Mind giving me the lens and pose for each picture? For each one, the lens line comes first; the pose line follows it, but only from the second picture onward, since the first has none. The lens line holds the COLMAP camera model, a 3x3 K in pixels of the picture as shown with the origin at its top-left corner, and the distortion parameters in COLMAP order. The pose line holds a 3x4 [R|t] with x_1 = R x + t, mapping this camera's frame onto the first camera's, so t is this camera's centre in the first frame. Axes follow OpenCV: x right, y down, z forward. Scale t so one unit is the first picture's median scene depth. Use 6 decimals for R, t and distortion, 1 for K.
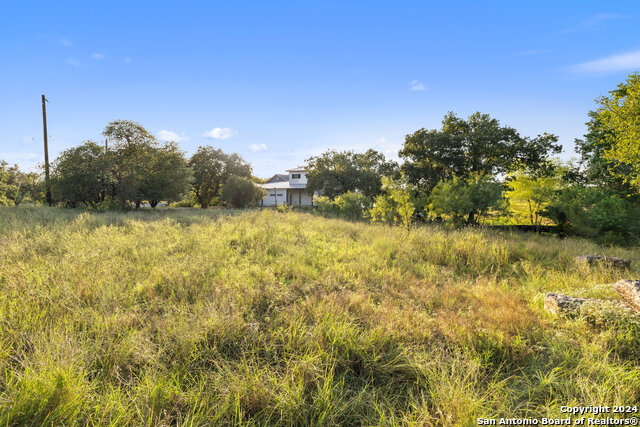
lens RADIAL K [[269.5, 0, 317.7], [0, 269.5, 211.5], [0, 0, 1]] dist [0.007525, -0.000311]
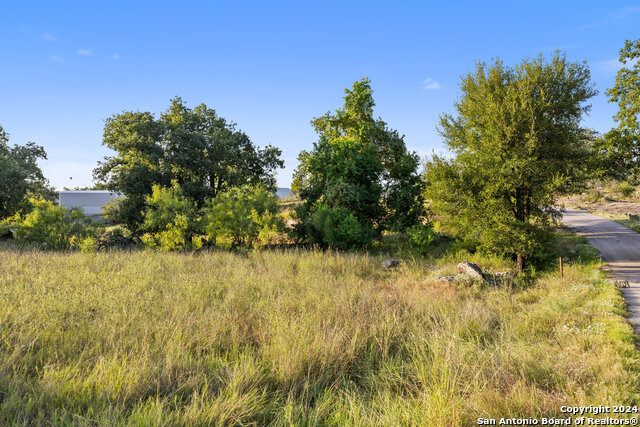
lens RADIAL K [[475.7, 0, 320.0], [0, 475.7, 213.5], [0, 0, 1]] dist [-0.000546, -0.000472]
pose [[0.523663, -0.001588, 0.851924, -0.455265], [0.033117, 0.999280, -0.018494, -0.017460], [-0.851282, 0.037897, 0.523339, 0.005191]]
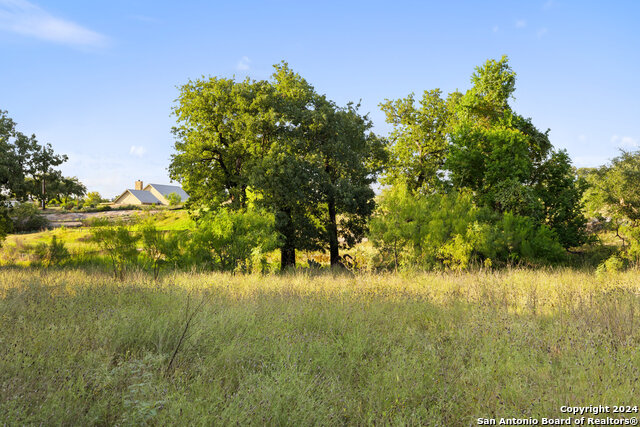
lens RADIAL K [[622.2, 0, 320.0], [0, 622.2, 213.5], [0, 0, 1]] dist [0.002007, 0.009228]
pose [[0.300458, 0.016856, 0.953646, -0.745550], [0.024462, 0.999379, -0.025372, -0.037881], [-0.953481, 0.030951, 0.299859, 0.632441]]
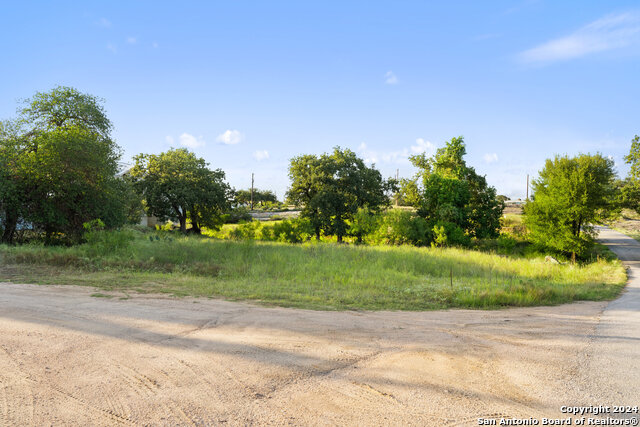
lens RADIAL K [[454.6, 0, 320.0], [0, 454.6, 213.5], [0, 0, 1]] dist [-0.006076, -0.003585]
pose [[0.566388, 0.019859, 0.823900, -1.240117], [0.000180, 0.999707, -0.024220, -0.045775], [-0.824139, 0.013866, 0.566218, -0.013403]]
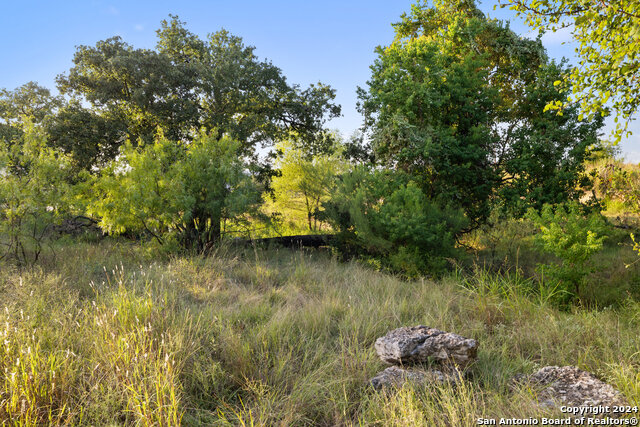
lens RADIAL K [[445.5, 0, 317.9], [0, 445.5, 210.4], [0, 0, 1]] dist [0.007971, 0.001067]
pose [[0.780653, -0.027709, 0.624350, 0.192901], [0.030914, 0.999506, 0.005707, -0.006541], [-0.624200, 0.014846, 0.781124, 0.213304]]
